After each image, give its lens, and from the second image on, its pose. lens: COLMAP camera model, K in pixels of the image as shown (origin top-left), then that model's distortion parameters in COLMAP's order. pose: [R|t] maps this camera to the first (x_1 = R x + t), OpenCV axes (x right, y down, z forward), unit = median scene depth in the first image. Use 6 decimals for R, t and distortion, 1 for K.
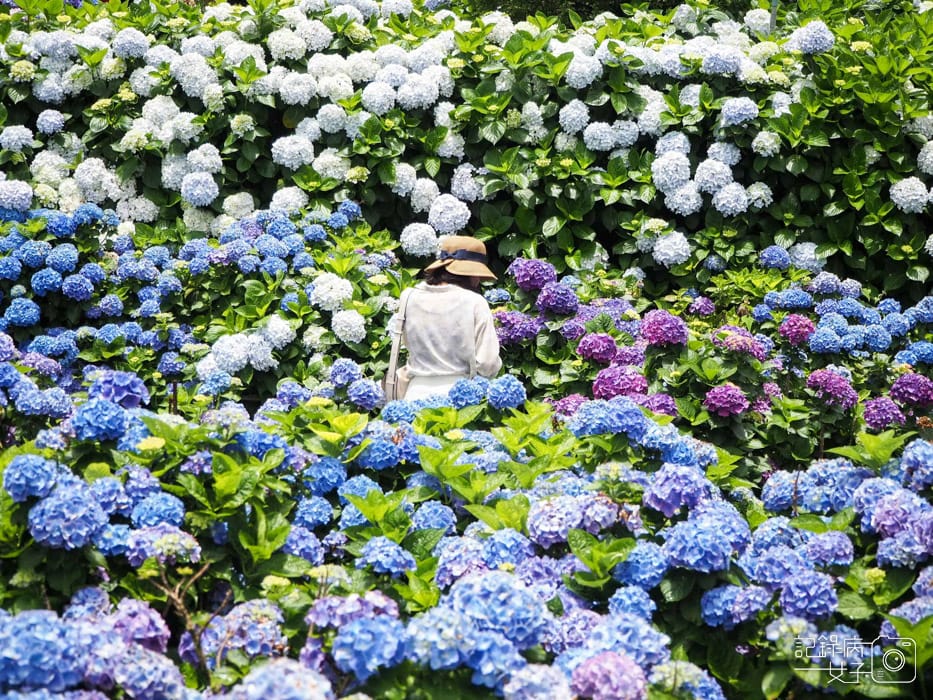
lens RADIAL K [[1831.6, 0, 466.5], [0, 1831.6, 350.0], [0, 0, 1]] dist [-0.031582, -0.018009]
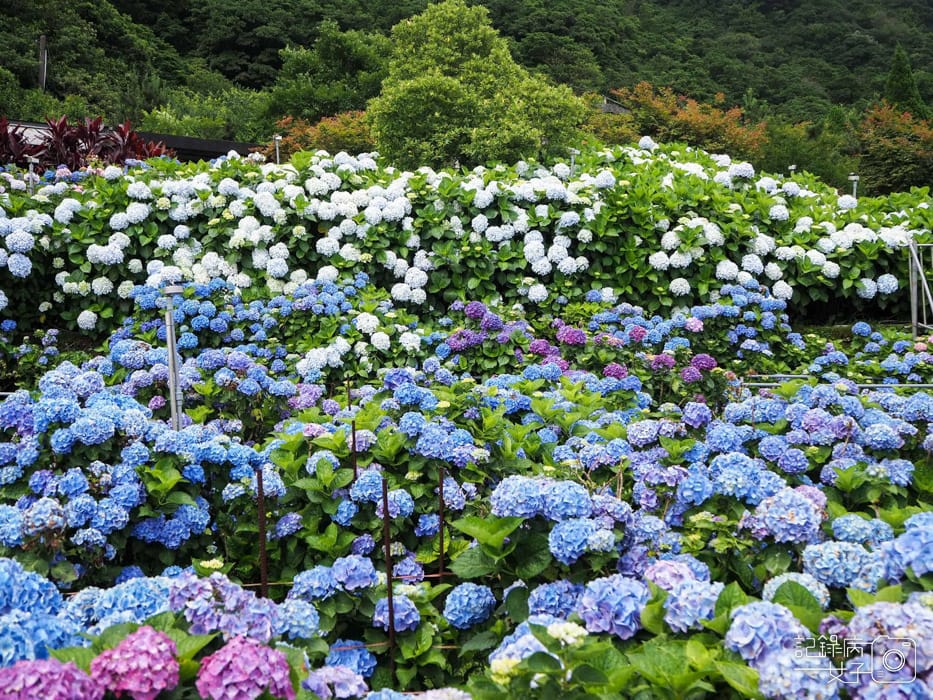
lens RADIAL K [[1040.6, 0, 466.5], [0, 1040.6, 350.0], [0, 0, 1]] dist [0.006881, -0.006835]
pose [[0.984312, -0.041422, 0.171505, -0.141520], [0.041512, 0.999133, 0.003063, -0.003337], [-0.171483, 0.004105, 0.985179, -0.035830]]
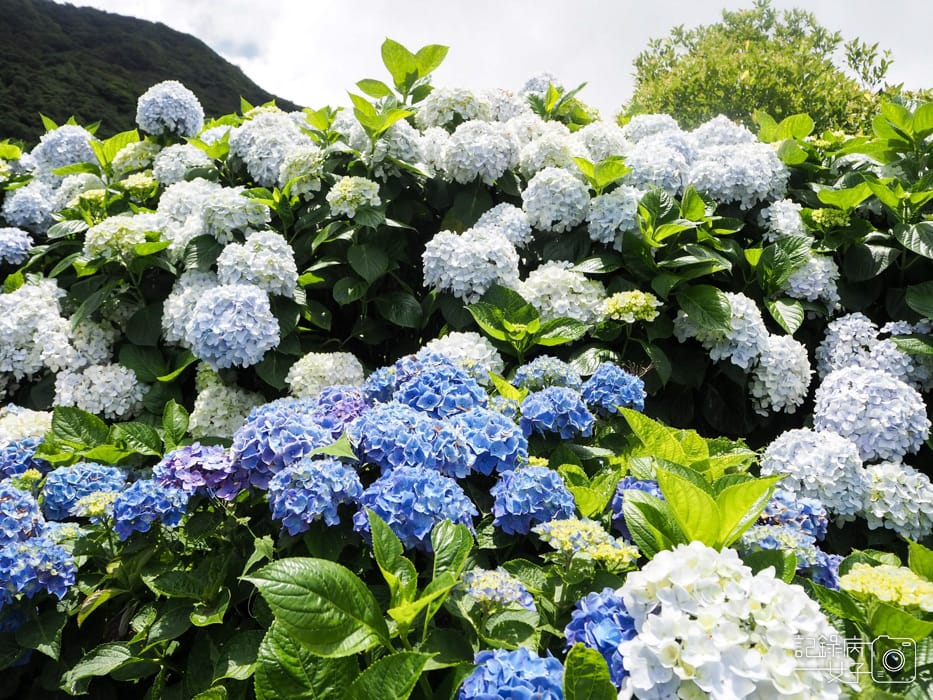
lens RADIAL K [[811.6, 0, 463.6], [0, 811.6, 329.9], [0, 0, 1]] dist [-0.039930, 0.013216]
pose [[0.999049, 0.028104, -0.033323, -0.089728], [-0.037653, 0.941550, -0.334763, -0.030537], [0.021967, 0.335700, 0.941713, 0.830971]]
